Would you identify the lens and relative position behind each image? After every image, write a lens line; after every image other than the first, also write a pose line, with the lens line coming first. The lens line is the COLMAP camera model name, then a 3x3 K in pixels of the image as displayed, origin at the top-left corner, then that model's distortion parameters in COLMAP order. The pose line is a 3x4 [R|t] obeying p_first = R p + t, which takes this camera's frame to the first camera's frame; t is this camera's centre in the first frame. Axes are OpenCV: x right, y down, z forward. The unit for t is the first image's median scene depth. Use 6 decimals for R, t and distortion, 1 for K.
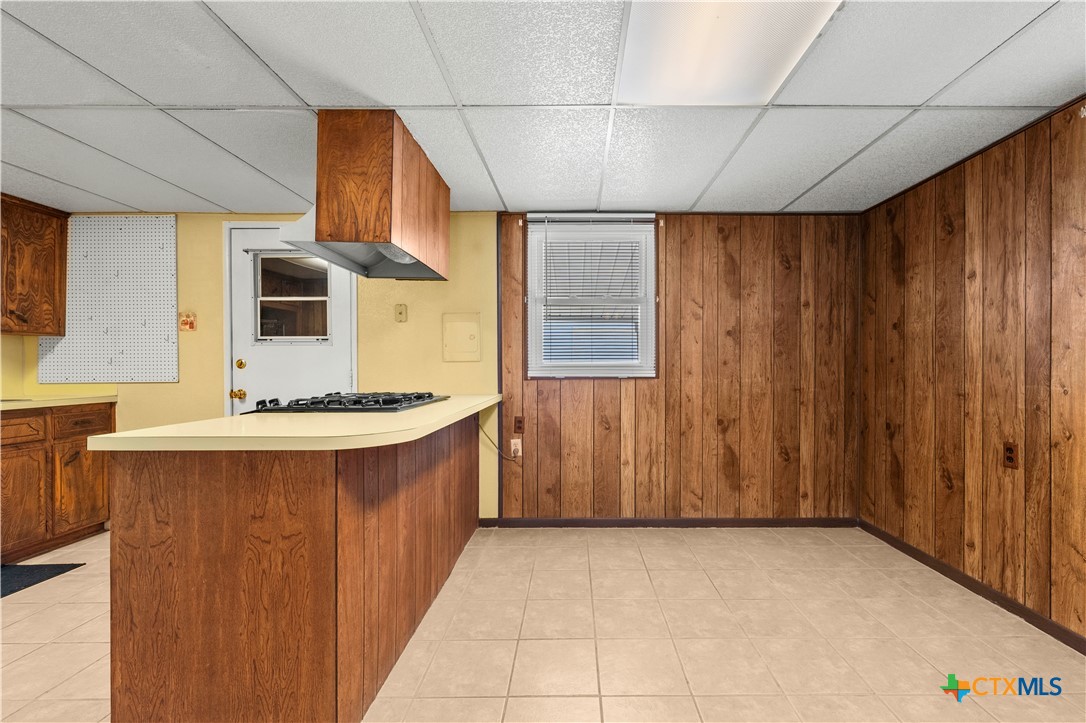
lens RADIAL K [[444.1, 0, 568.9], [0, 444.1, 366.7], [0, 0, 1]] dist [-0.000351, -0.000664]
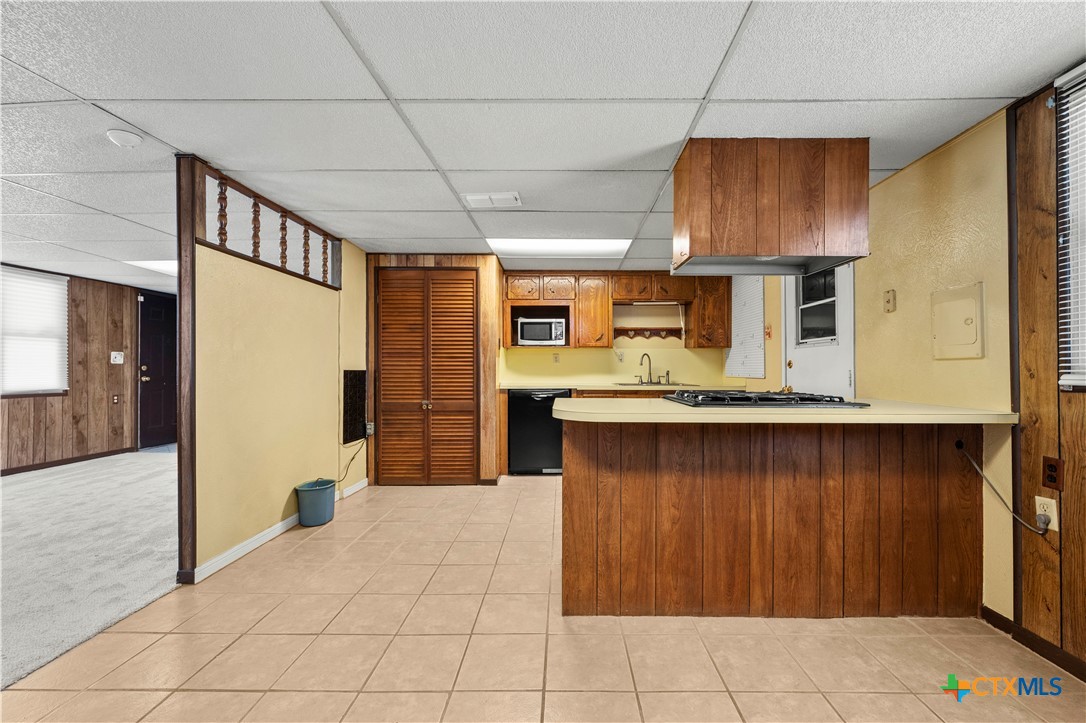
lens RADIAL K [[434.0, 0, 562.0], [0, 434.0, 365.3], [0, 0, 1]] dist [0.003229, -0.000810]
pose [[-0.017504, -0.004113, -0.999838, 0.467125], [-0.001427, 0.999991, -0.004089, 0.001821], [0.999846, 0.001355, -0.017510, 0.439687]]
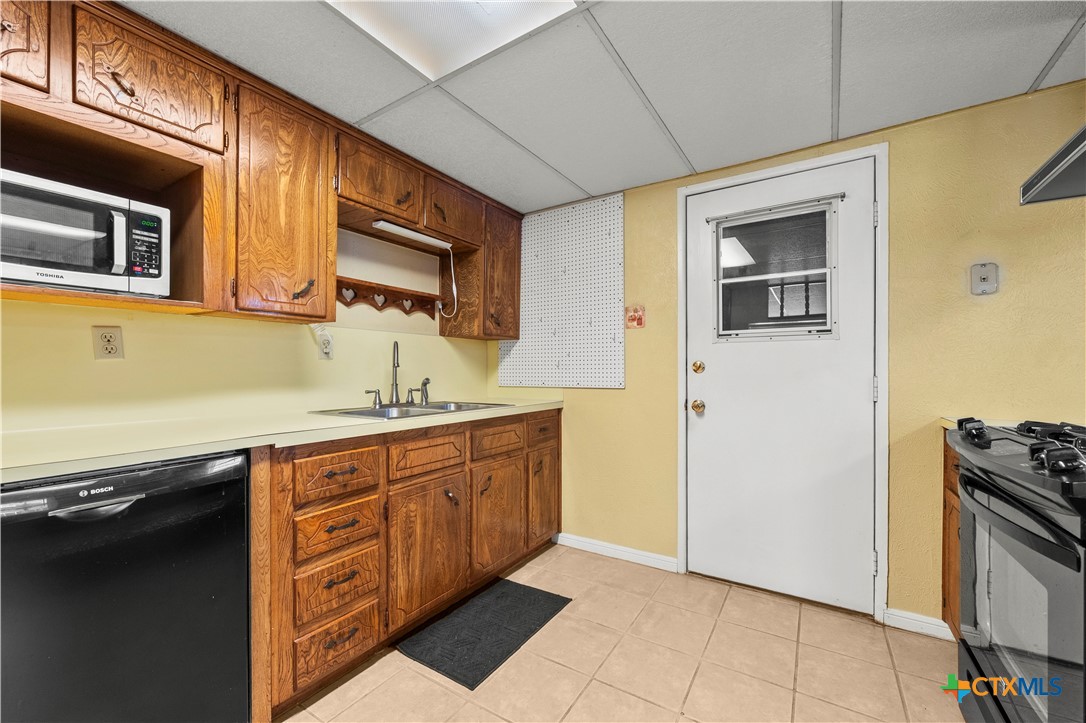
lens RADIAL K [[434.0, 0, 551.9], [0, 434.0, 370.5], [0, 0, 1]] dist [0.003229, -0.000810]
pose [[0.841446, 0.003231, -0.540332, -0.583083], [-0.002247, 0.999994, 0.002481, -0.001985], [0.540337, -0.000873, 0.841448, 0.234888]]
